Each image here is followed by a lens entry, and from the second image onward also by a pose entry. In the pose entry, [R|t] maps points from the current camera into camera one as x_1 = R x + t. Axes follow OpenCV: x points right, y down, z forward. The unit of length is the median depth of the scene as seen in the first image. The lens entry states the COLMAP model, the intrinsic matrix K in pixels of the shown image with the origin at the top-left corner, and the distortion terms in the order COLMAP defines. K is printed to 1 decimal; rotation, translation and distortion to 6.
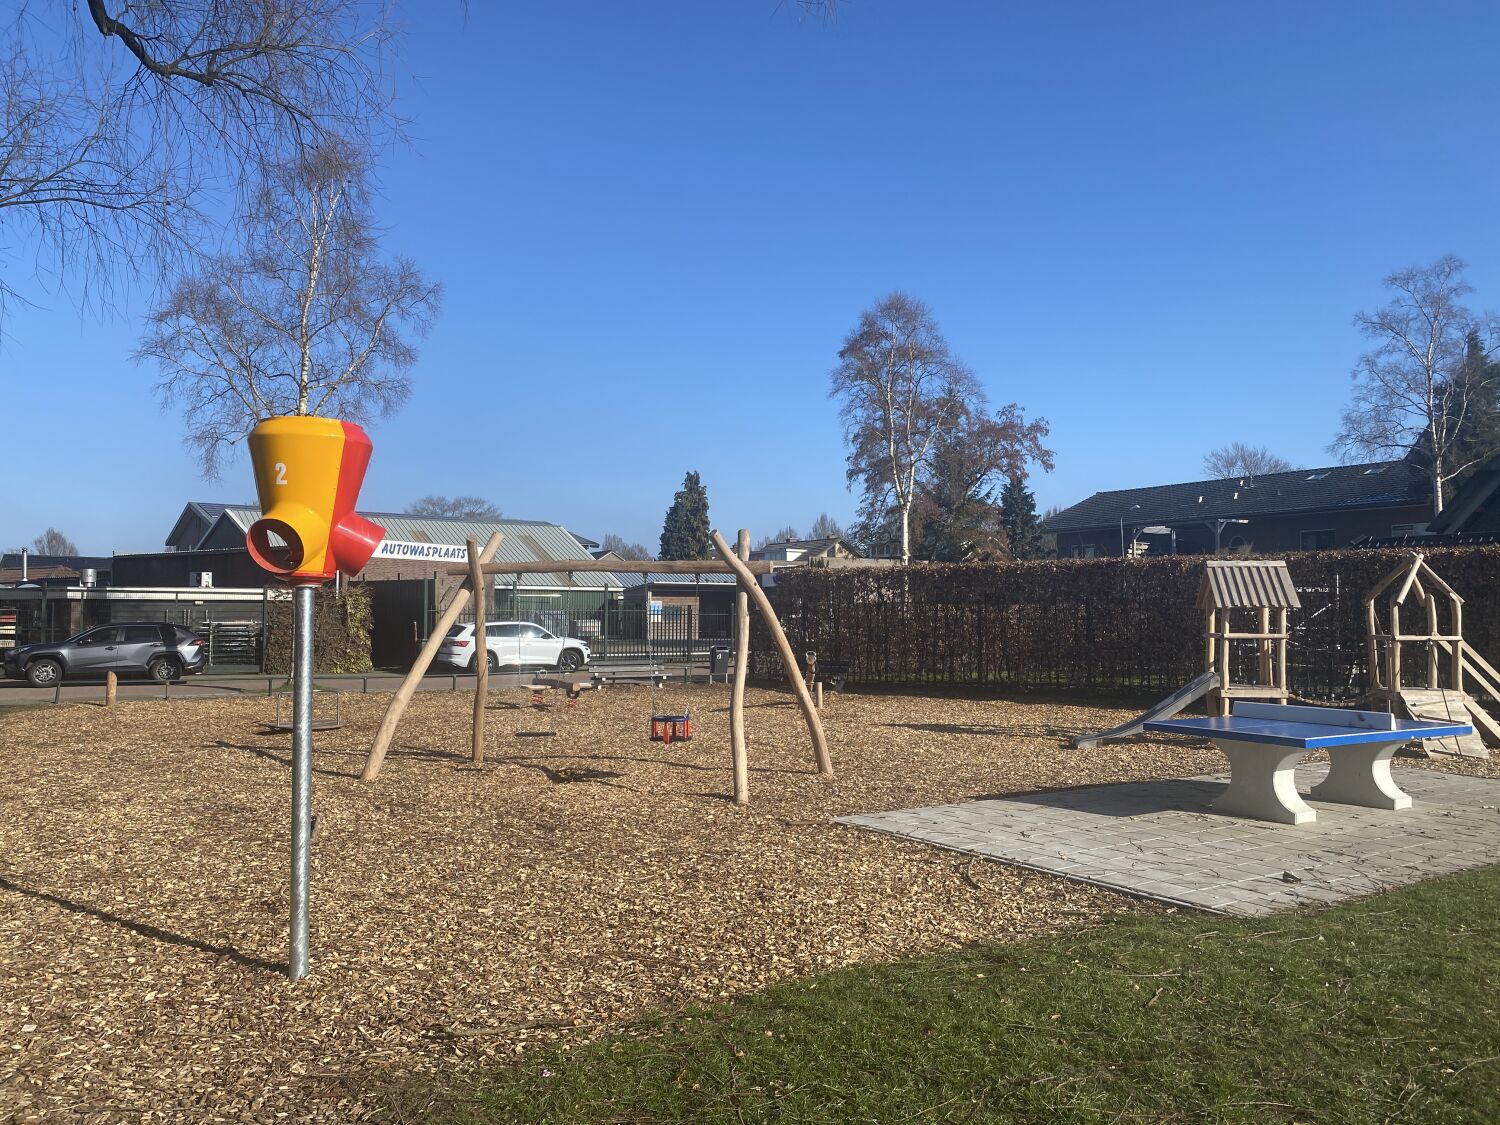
lens RADIAL K [[1161.1, 0, 733.7], [0, 1161.1, 578.3], [0, 0, 1]] dist [0.211679, -0.424552]
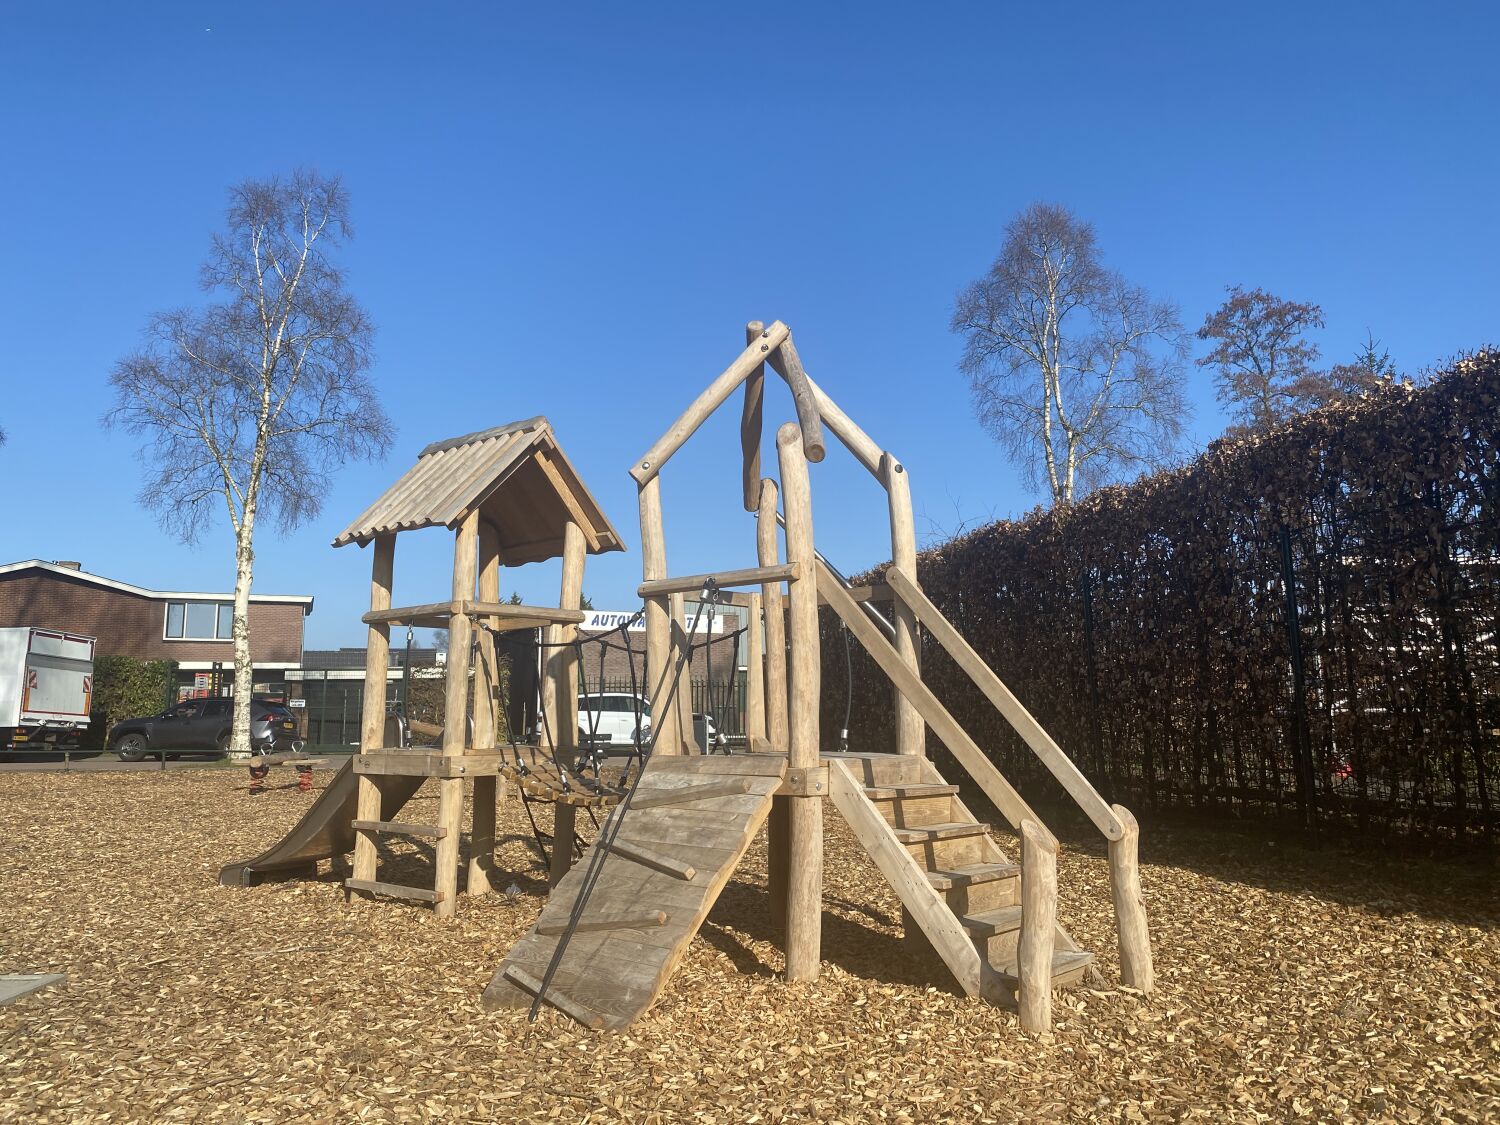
lens RADIAL K [[1150.1, 0, 723.9], [0, 1150.1, 560.3], [0, 0, 1]] dist [0.028970, -0.034300]
pose [[0.850182, -0.080413, -0.520311, 0.297359], [0.027672, 0.993726, -0.108361, 0.032320], [0.525761, 0.077728, 0.847074, 0.320903]]
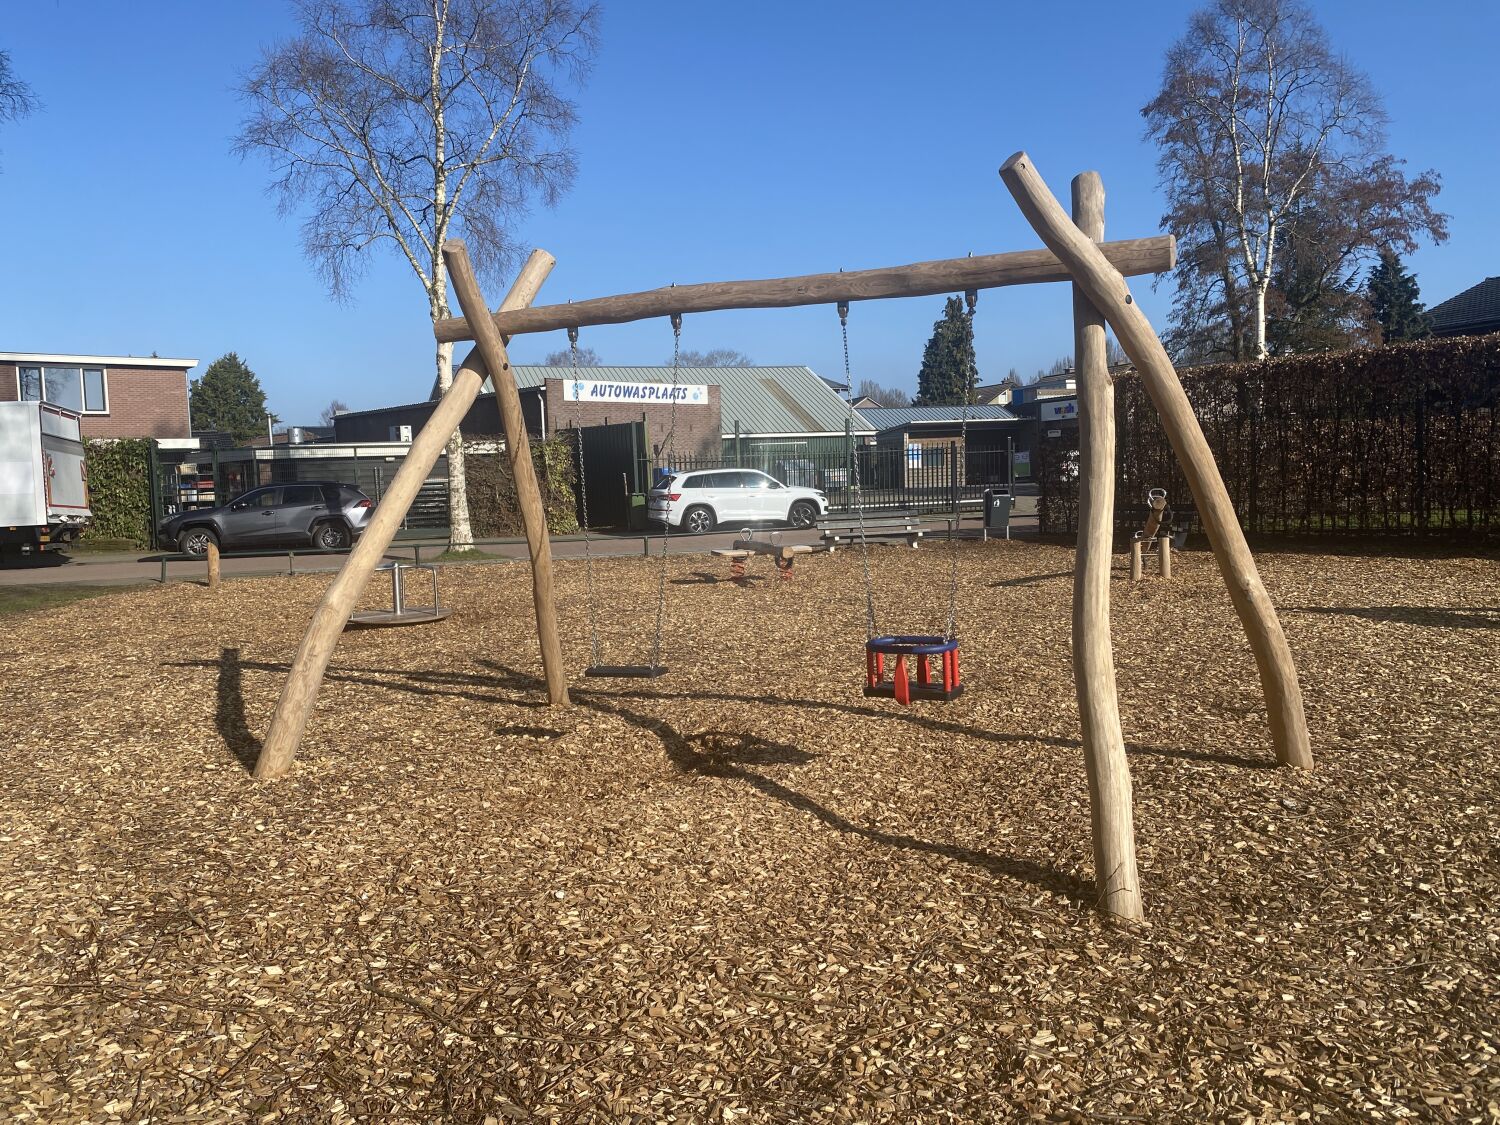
lens RADIAL K [[1150.1, 0, 723.9], [0, 1150.1, 560.3], [0, 0, 1]] dist [0.028970, -0.034300]
pose [[0.971859, -0.019201, -0.234779, -0.008122], [0.044964, 0.993468, 0.104877, 0.016044], [0.231232, -0.112482, 0.966375, 0.215346]]
